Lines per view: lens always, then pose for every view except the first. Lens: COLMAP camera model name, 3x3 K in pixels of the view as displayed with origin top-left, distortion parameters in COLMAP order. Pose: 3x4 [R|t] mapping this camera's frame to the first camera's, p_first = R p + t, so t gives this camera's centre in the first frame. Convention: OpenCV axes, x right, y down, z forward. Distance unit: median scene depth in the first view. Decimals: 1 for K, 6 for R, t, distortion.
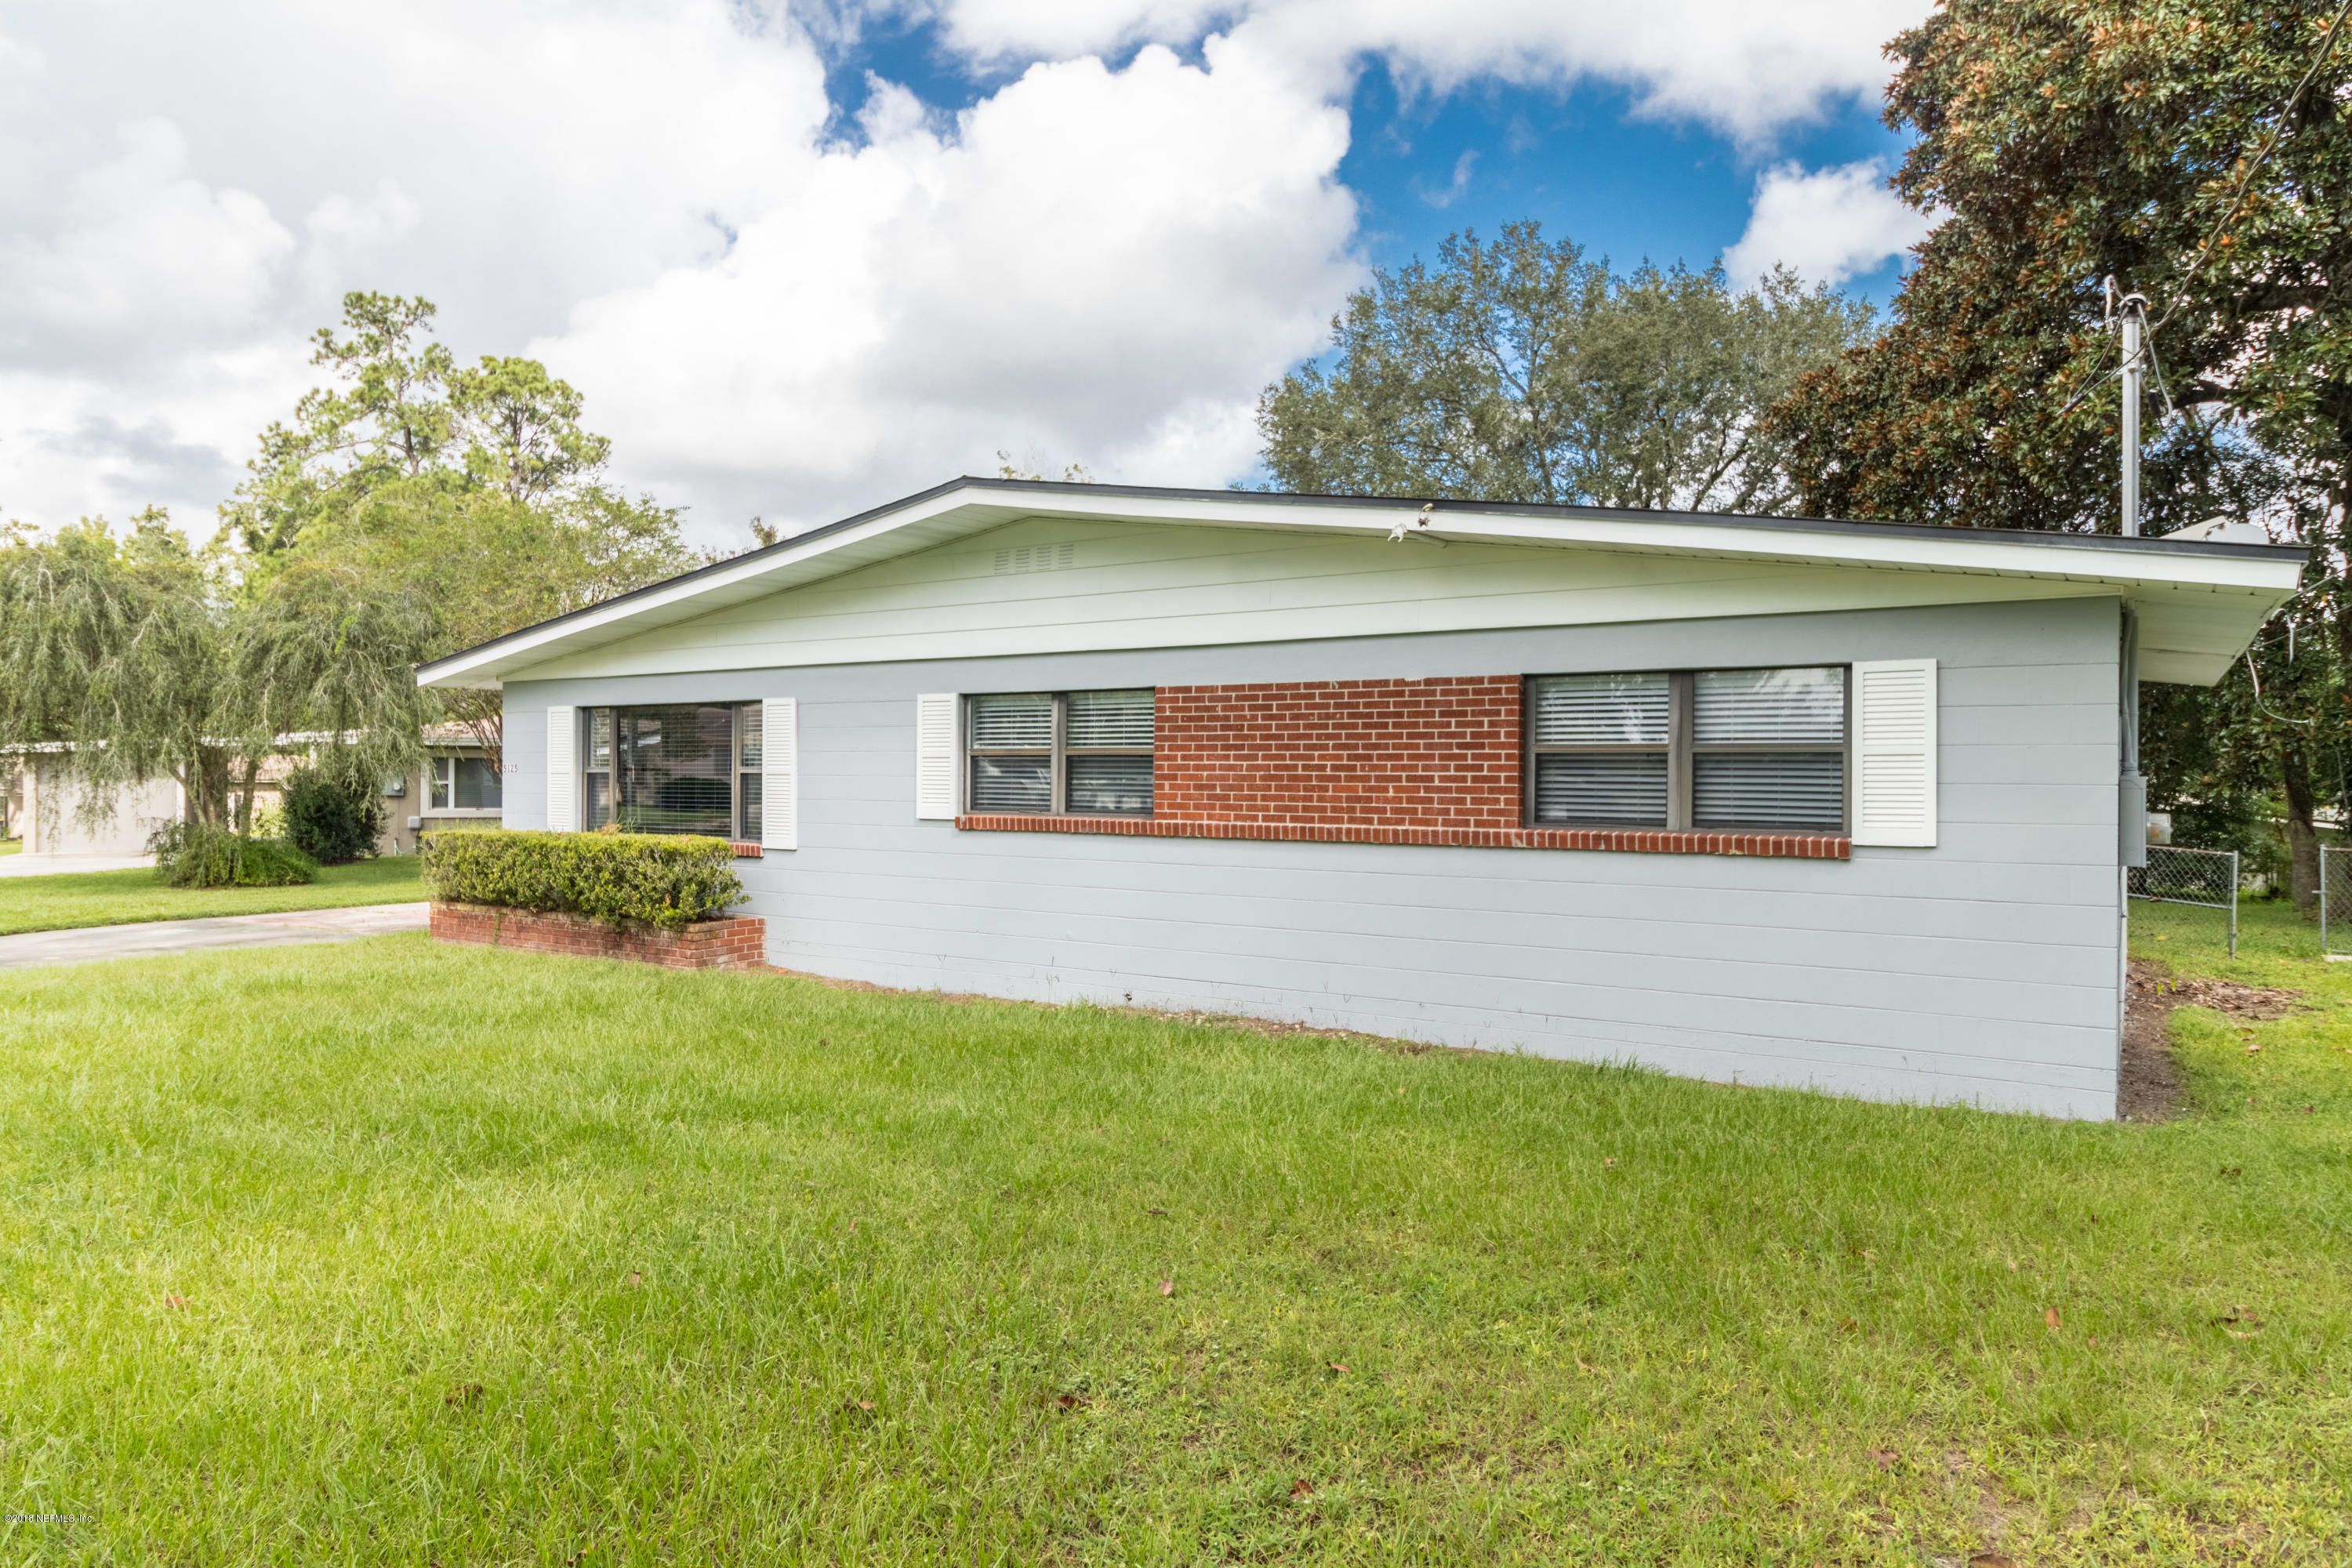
lens RADIAL K [[1486.7, 0, 1176.0], [0, 1486.7, 784.0], [0, 0, 1]] dist [0.003223, 0.000454]
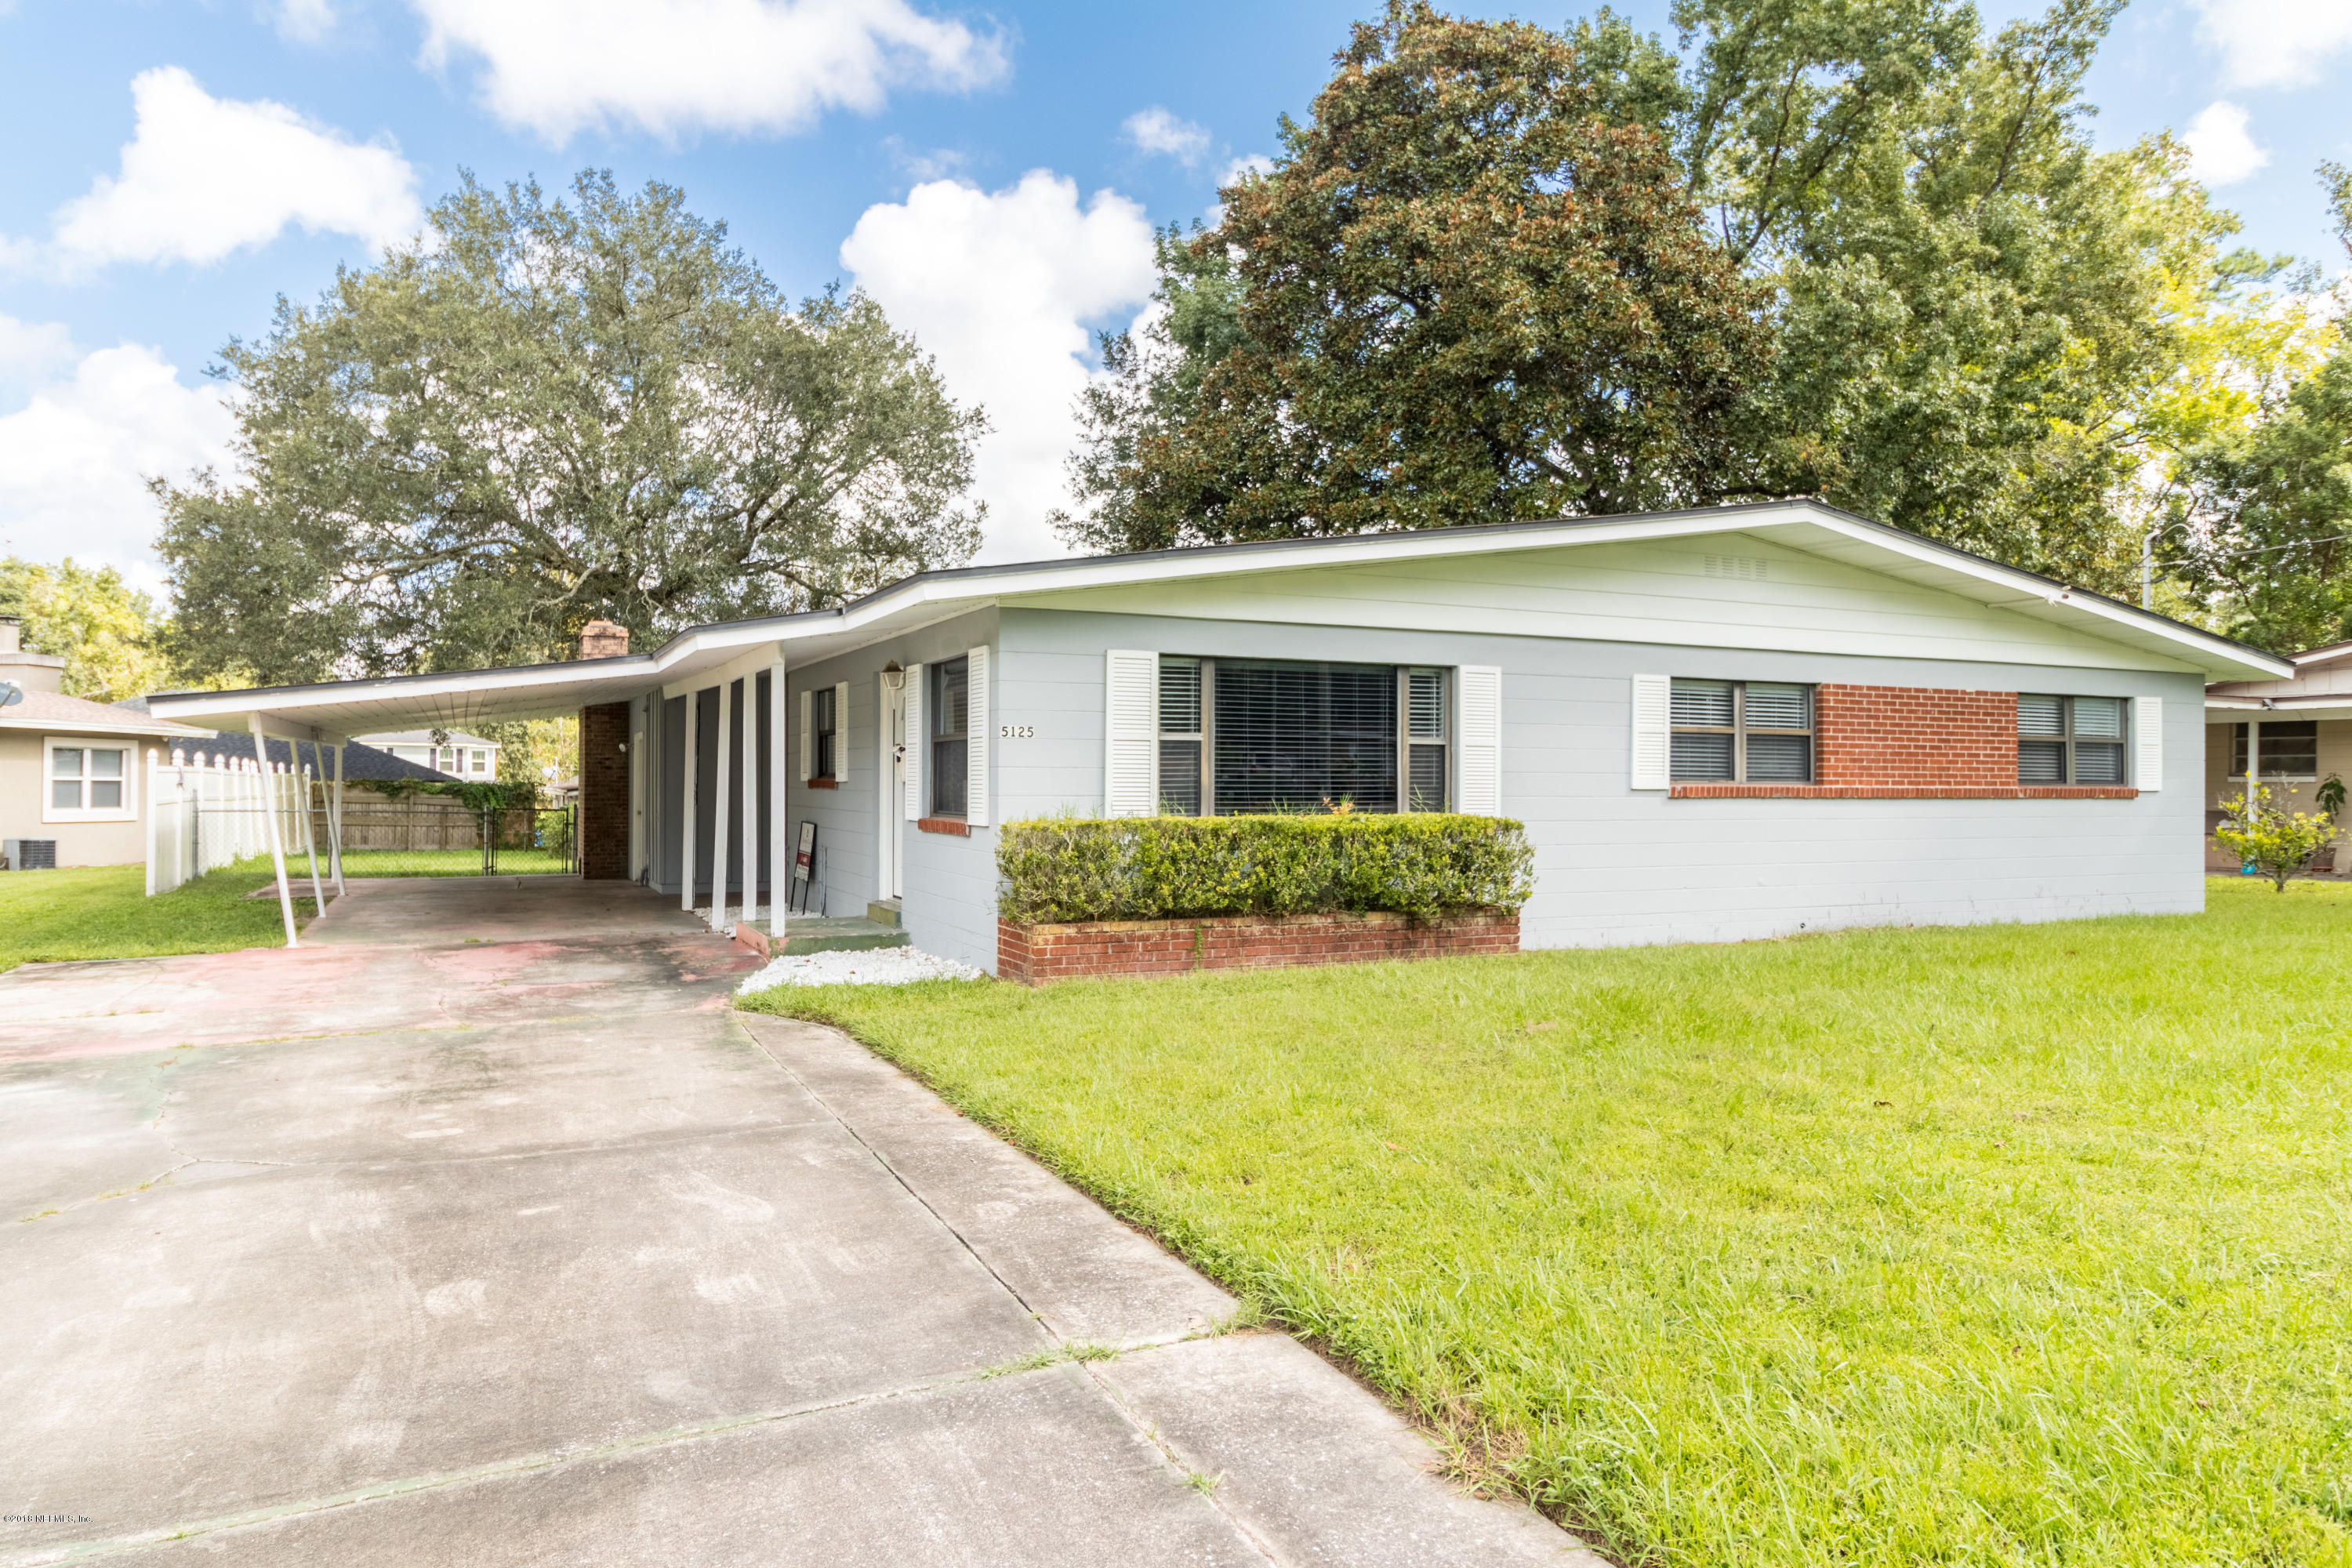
lens RADIAL K [[1486.7, 0, 1176.0], [0, 1486.7, 784.0], [0, 0, 1]] dist [0.003223, 0.000454]
pose [[0.516132, -0.004566, 0.856497, -1.294365], [0.002094, 0.999990, 0.004068, 0.014710], [-0.856507, -0.000306, 0.516136, 0.742489]]
